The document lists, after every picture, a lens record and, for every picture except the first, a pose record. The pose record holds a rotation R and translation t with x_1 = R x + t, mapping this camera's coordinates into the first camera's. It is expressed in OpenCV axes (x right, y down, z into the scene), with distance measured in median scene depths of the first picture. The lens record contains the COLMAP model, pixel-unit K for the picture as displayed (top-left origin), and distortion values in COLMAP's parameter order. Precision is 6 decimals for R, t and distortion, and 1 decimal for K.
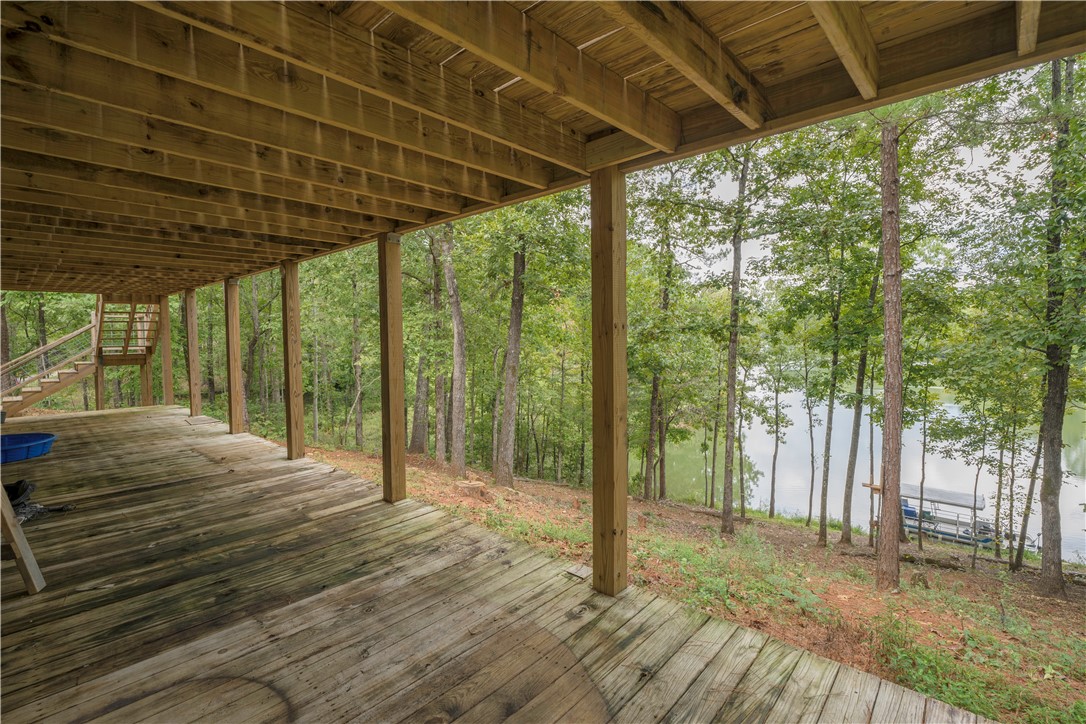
lens RADIAL K [[490.4, 0, 546.2], [0, 490.4, 357.3], [0, 0, 1]] dist [-0.001489, 0.001420]
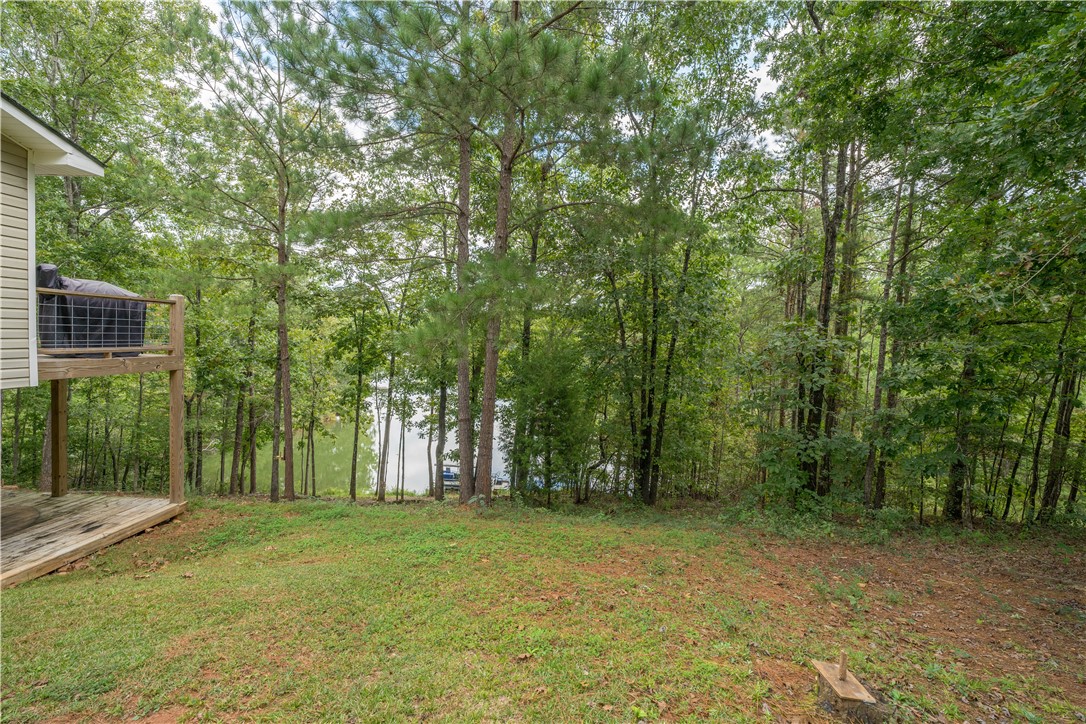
lens RADIAL K [[482.6, 0, 538.7], [0, 482.6, 357.2], [0, 0, 1]] dist [-0.001900, 0.001155]
pose [[0.783957, 0.014070, 0.620655, 0.094312], [-0.017242, 0.999851, -0.000887, -0.072586], [-0.620575, -0.010006, 0.784083, -0.516120]]
